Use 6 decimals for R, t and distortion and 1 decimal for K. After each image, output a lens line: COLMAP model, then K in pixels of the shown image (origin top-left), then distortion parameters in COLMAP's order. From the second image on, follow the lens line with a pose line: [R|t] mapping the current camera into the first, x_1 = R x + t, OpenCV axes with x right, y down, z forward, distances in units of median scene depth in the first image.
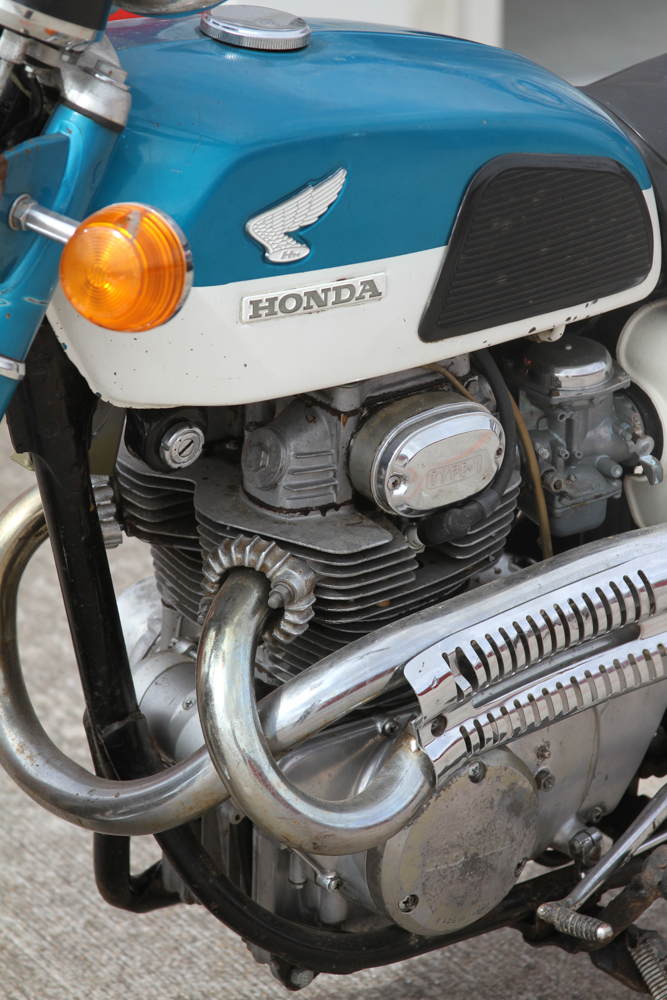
lens RADIAL K [[4262.6, 0, 333.5], [0, 4262.6, 500.0], [0, 0, 1]] dist [0.511533, -1.227048]
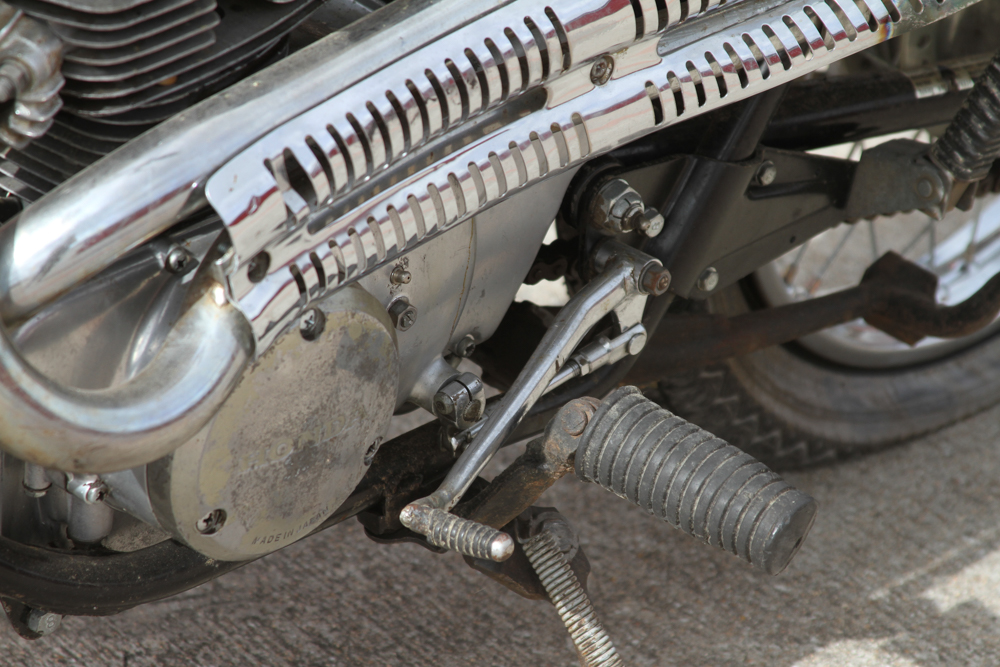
lens RADIAL K [[4974.4, 0, 500.0], [0, 4974.4, 333.5], [0, 0, 1]] dist [0.639349, 1.468876]
pose [[0.992503, -0.032954, 0.117694, -0.028511], [0.015432, 0.989048, 0.146787, -0.047924], [-0.121242, -0.143870, 0.982141, 0.243749]]
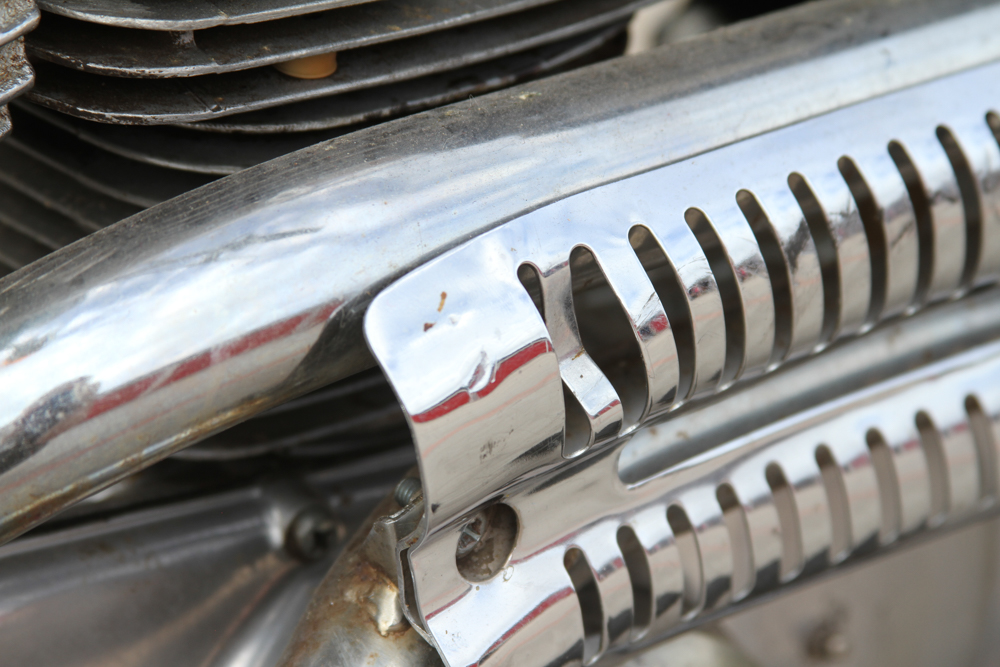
lens RADIAL K [[4634.4, 0, 500.0], [0, 4634.4, 333.5], [0, 0, 1]] dist [-0.127743, -0.975633]
pose [[0.997358, 0.067826, 0.026026, 0.017030], [-0.068354, 0.997461, 0.019968, 0.034108], [-0.024606, -0.021694, 0.999462, 0.709572]]
